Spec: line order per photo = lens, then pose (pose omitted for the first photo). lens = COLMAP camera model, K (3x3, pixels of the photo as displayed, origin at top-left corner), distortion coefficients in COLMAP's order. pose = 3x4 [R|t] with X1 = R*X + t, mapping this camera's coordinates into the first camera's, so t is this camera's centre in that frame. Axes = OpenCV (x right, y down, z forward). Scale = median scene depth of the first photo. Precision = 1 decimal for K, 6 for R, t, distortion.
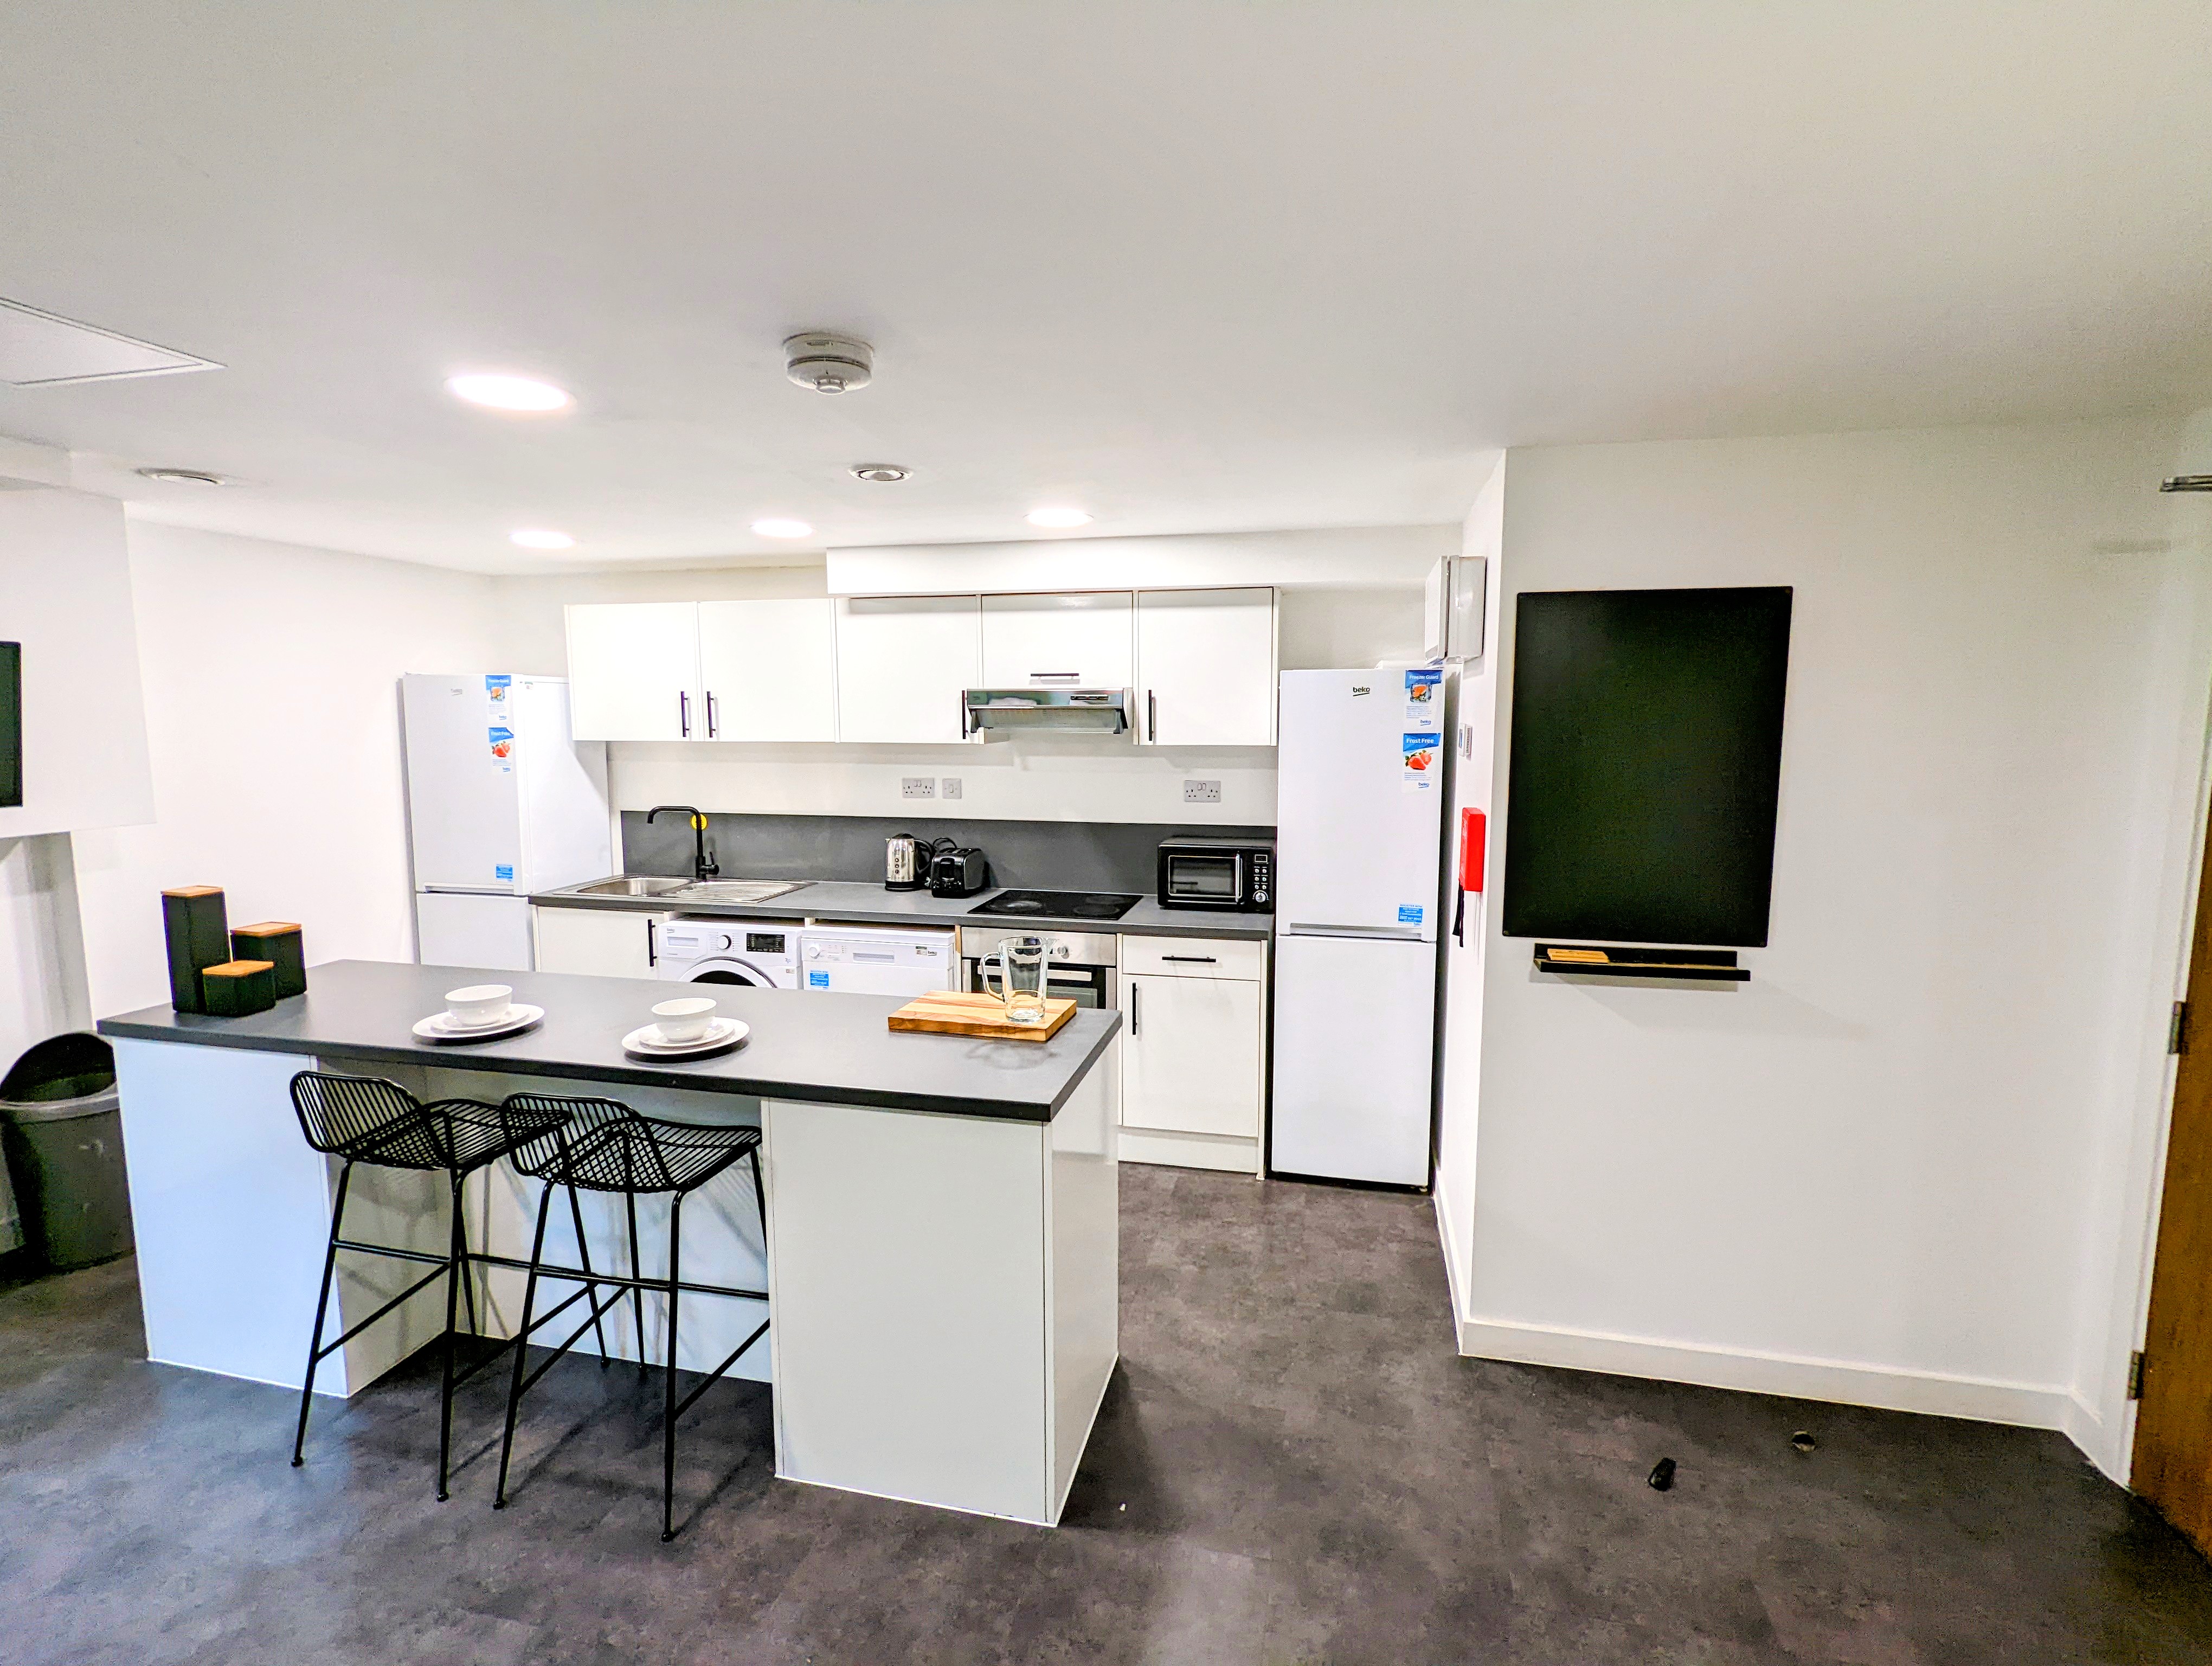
lens RADIAL K [[1051.2, 0, 1116.5], [0, 1051.2, 831.4], [0, 0, 1]] dist [0.004561, -0.004051]
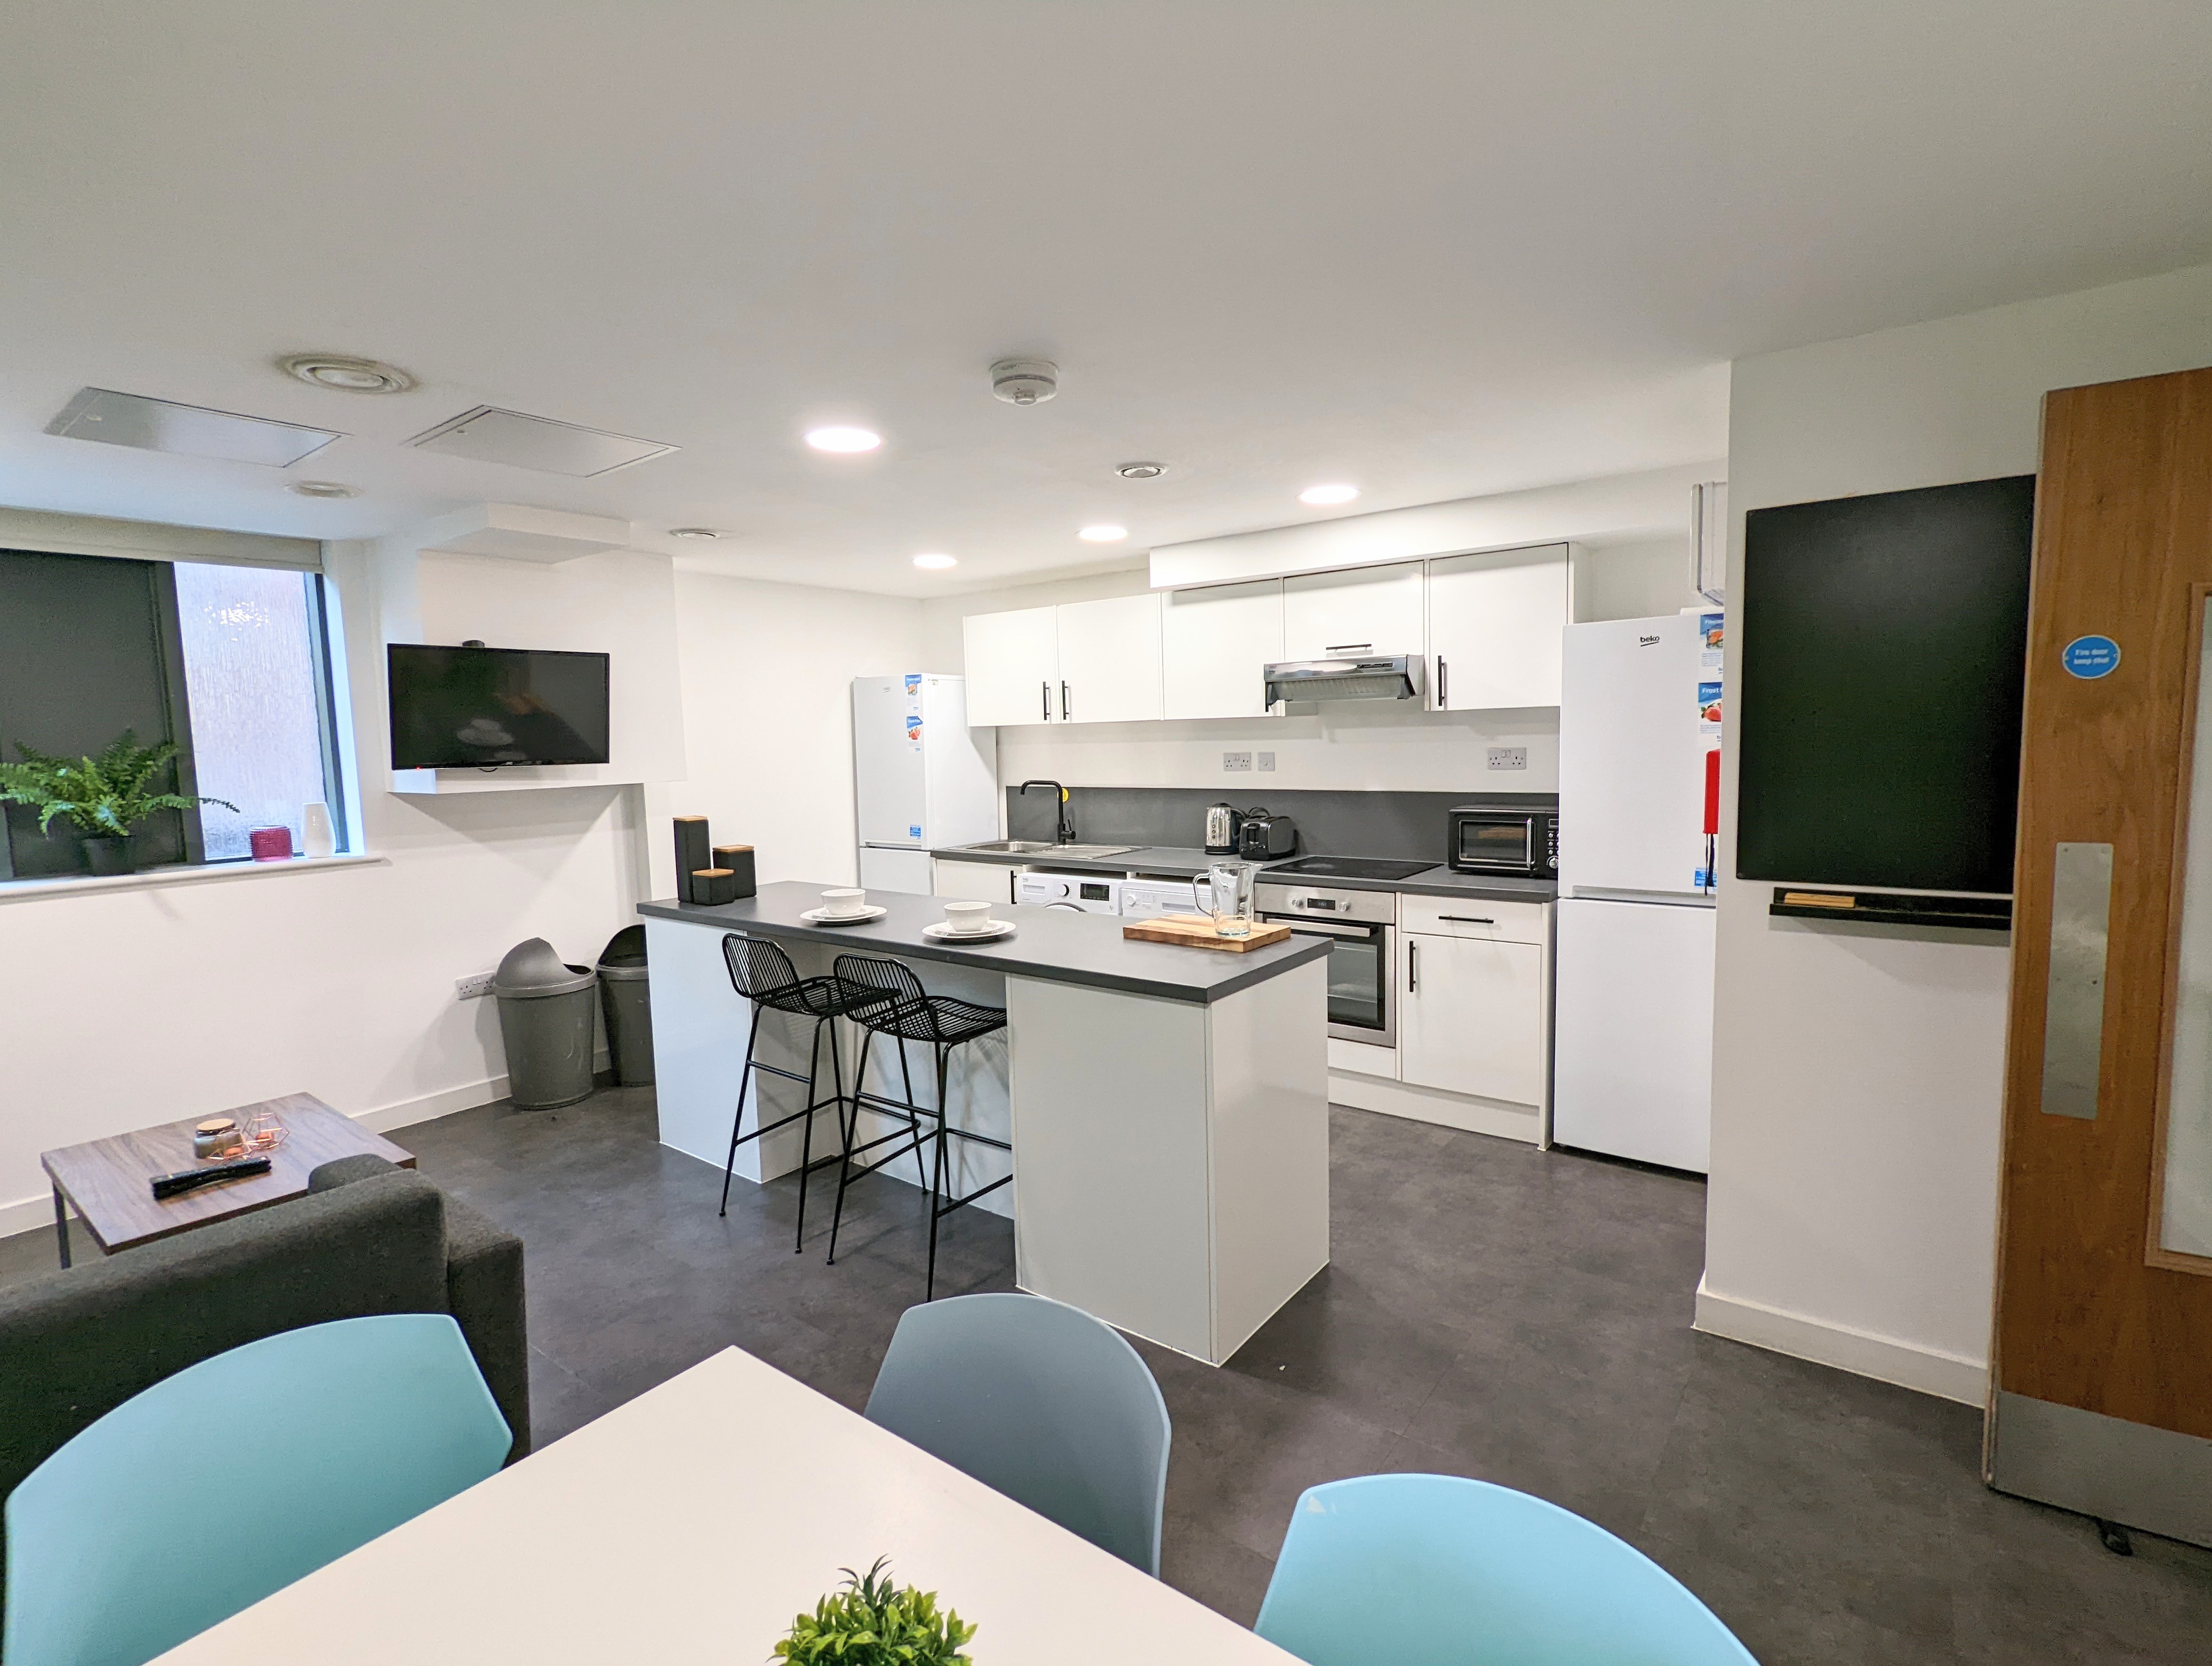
lens RADIAL K [[1051.2, 0, 1116.5], [0, 1051.2, 831.4], [0, 0, 1]] dist [0.004561, -0.004051]
pose [[0.913320, 0.014143, -0.406996, 0.174587], [-0.020523, 0.999725, -0.011314, 0.056568], [0.406724, 0.018685, 0.913360, -0.056672]]
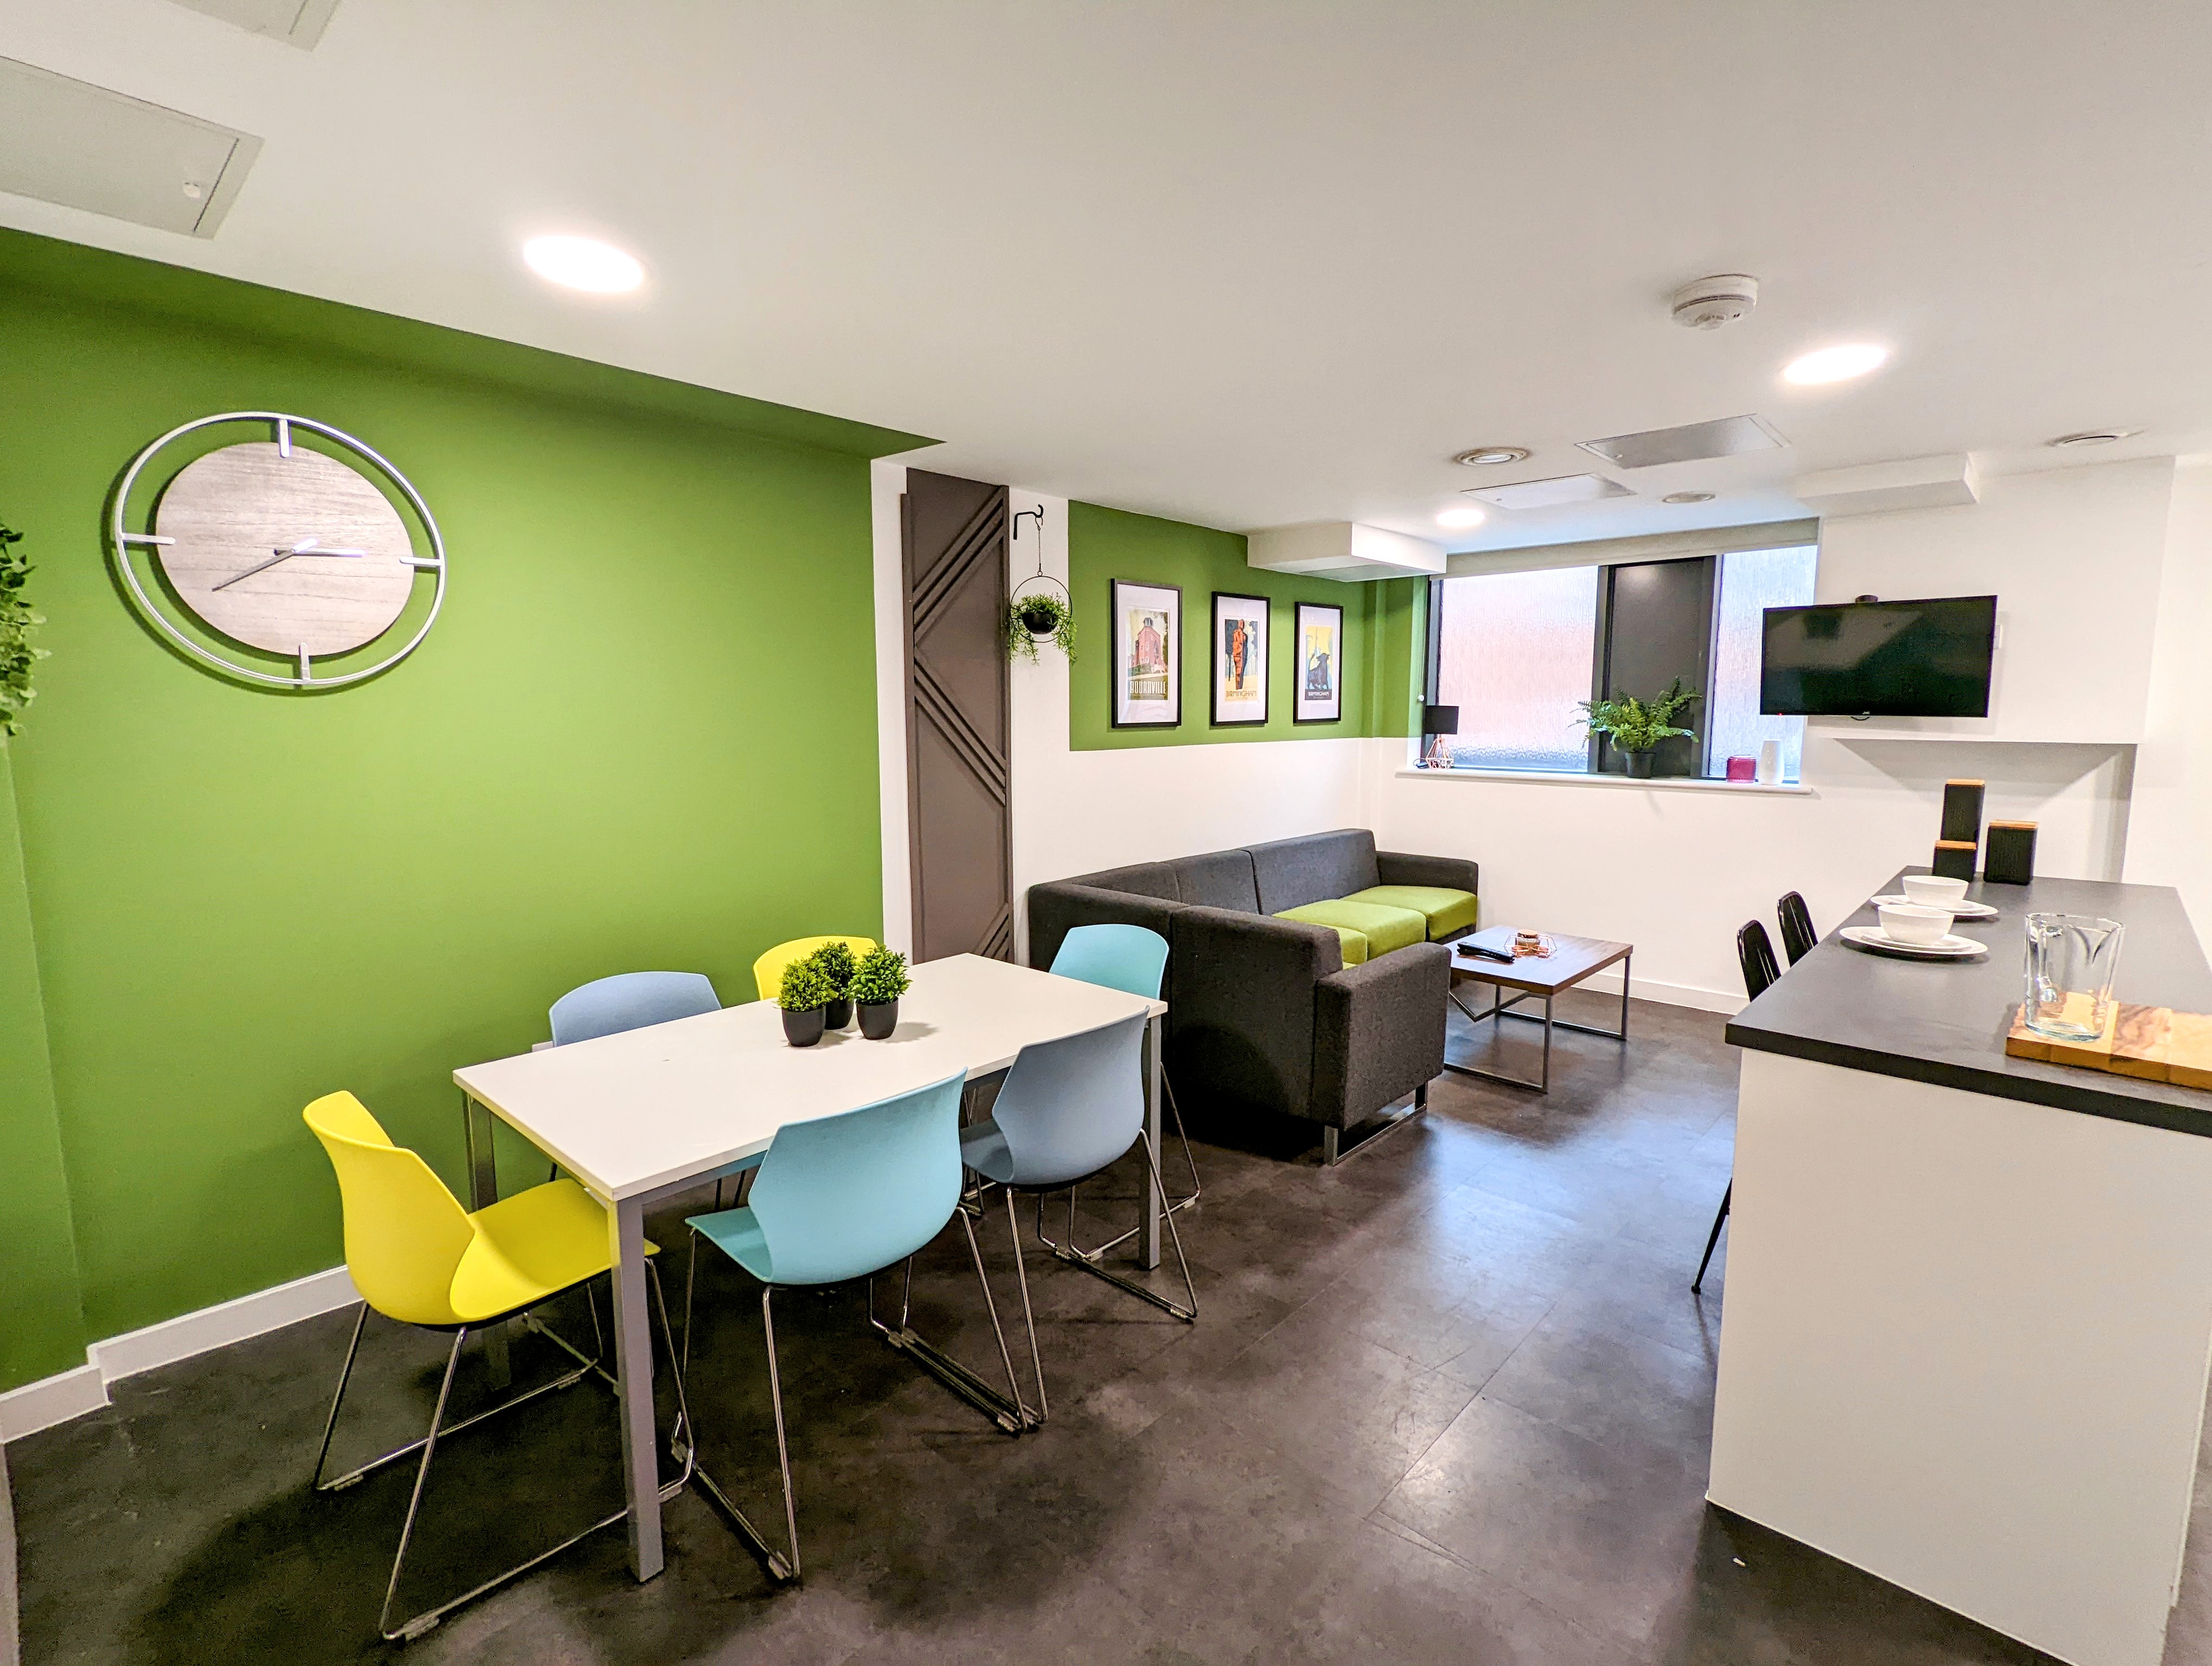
lens RADIAL K [[1051.2, 0, 1116.5], [0, 1051.2, 831.4], [0, 0, 1]] dist [0.004561, -0.004051]
pose [[-0.496034, 0.107533, -0.861619, 0.540694], [-0.097344, 0.979159, 0.178244, -0.010161], [0.862829, 0.172289, -0.475228, 0.529782]]
